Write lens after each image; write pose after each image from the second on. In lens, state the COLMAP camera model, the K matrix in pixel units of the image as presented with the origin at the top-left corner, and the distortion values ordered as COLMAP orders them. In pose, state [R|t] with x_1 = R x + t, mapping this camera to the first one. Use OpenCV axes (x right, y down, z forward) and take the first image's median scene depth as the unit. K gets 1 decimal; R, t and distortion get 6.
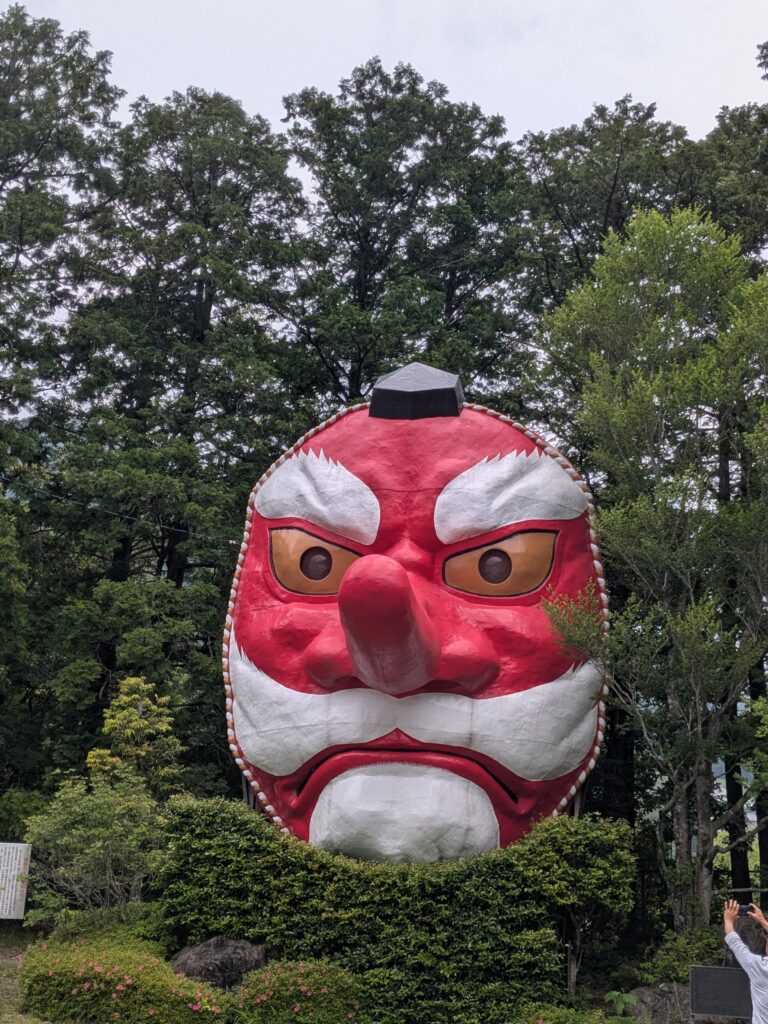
lens RADIAL K [[1254.7, 0, 384.0], [0, 1254.7, 512.0], [0, 0, 1]] dist [0.026387, -0.042228]
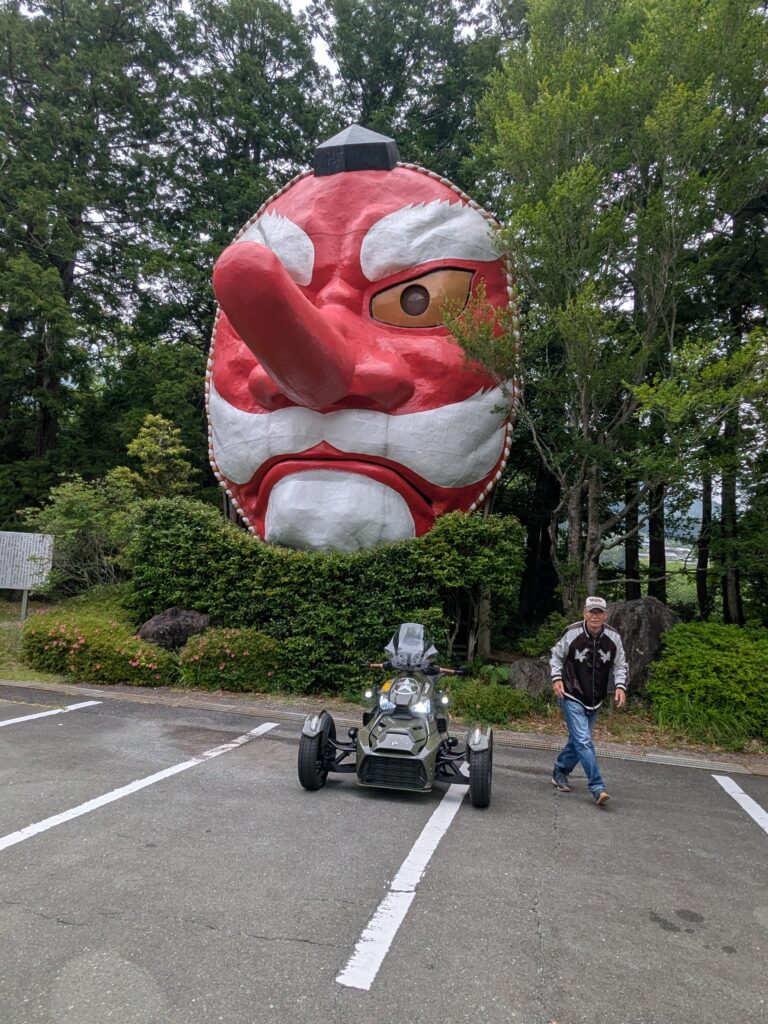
lens RADIAL K [[673.2, 0, 381.8], [0, 673.2, 518.9], [0, 0, 1]] dist [0.031582, -0.075749]
pose [[0.993889, 0.010462, -0.109887, 0.135461], [0.010717, 0.981650, 0.190388, 0.127666], [0.109863, -0.190402, 0.975539, 0.390306]]
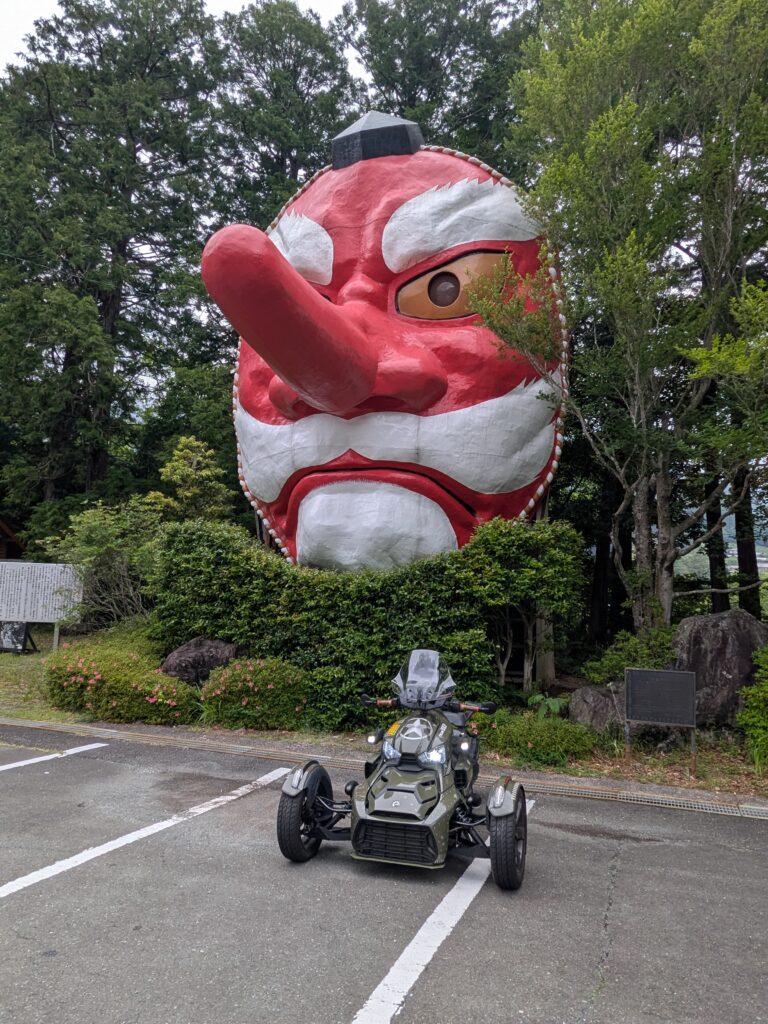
lens RADIAL K [[673.2, 0, 381.8], [0, 673.2, 518.9], [0, 0, 1]] dist [0.031582, -0.075749]
pose [[0.974611, -0.039974, -0.220308, 0.162044], [0.074427, 0.985823, 0.150379, 0.149812], [0.211173, -0.162958, 0.963769, 0.456083]]
